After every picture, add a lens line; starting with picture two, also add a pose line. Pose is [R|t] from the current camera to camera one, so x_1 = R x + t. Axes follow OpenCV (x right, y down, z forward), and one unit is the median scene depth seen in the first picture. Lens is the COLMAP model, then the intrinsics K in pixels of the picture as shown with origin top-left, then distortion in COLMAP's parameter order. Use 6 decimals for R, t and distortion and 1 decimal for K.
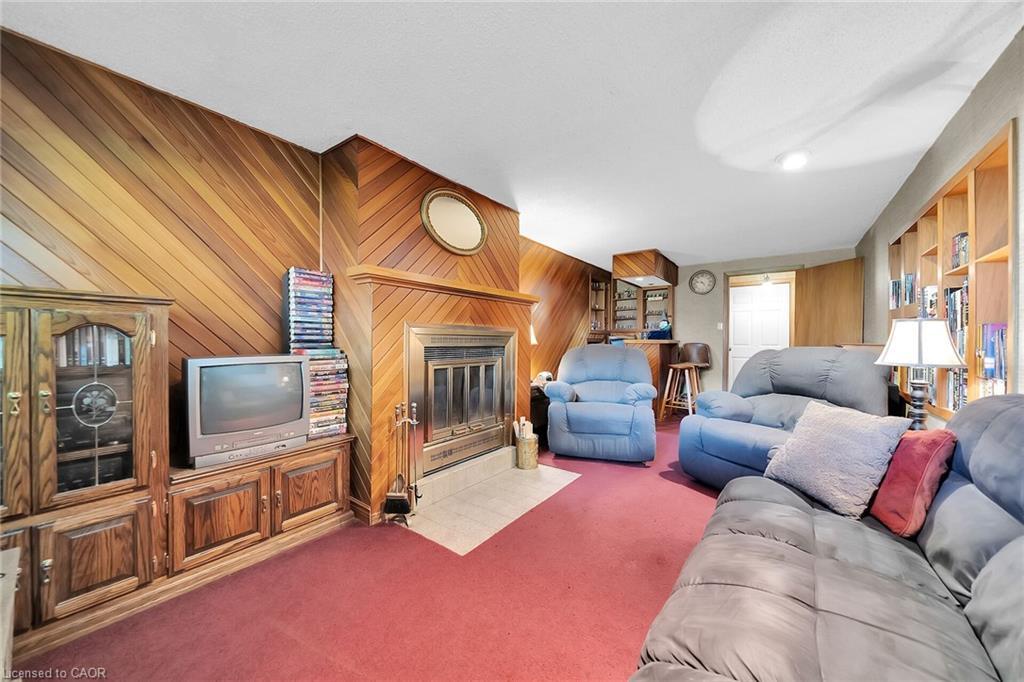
lens RADIAL K [[352.8, 0, 514.9], [0, 352.8, 342.9], [0, 0, 1]] dist [-0.006031, 0.000099]
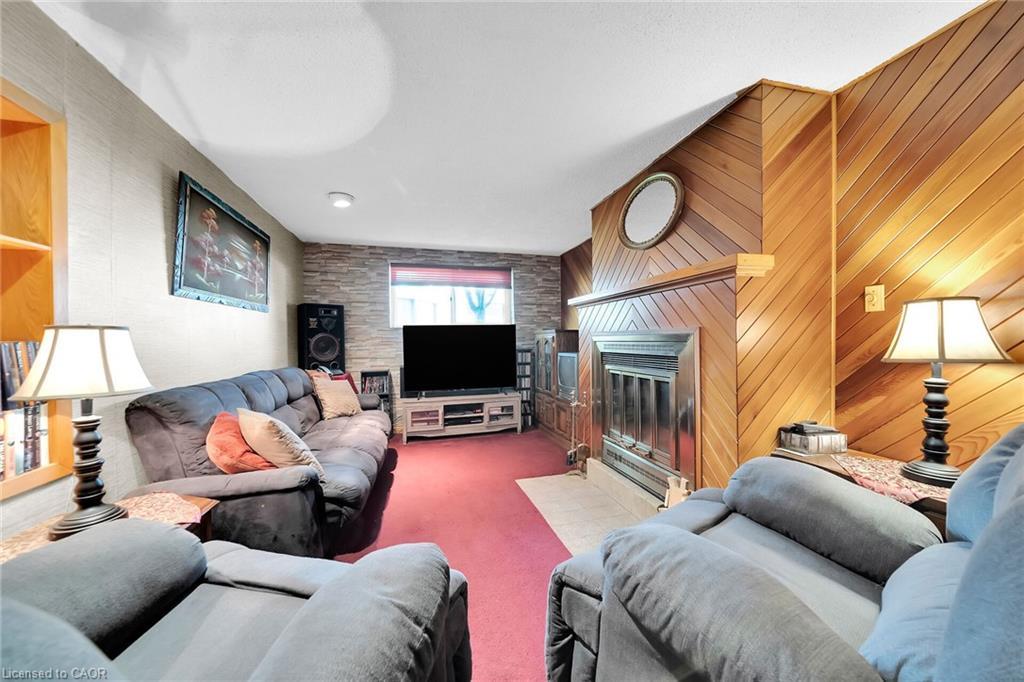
lens RADIAL K [[352.8, 0, 514.9], [0, 352.8, 342.9], [0, 0, 1]] dist [-0.006031, 0.000099]
pose [[-0.599570, 0.007390, -0.800288, 0.753553], [0.004641, 0.999973, 0.005757, -0.024946], [0.800309, -0.000262, -0.599588, 1.295060]]
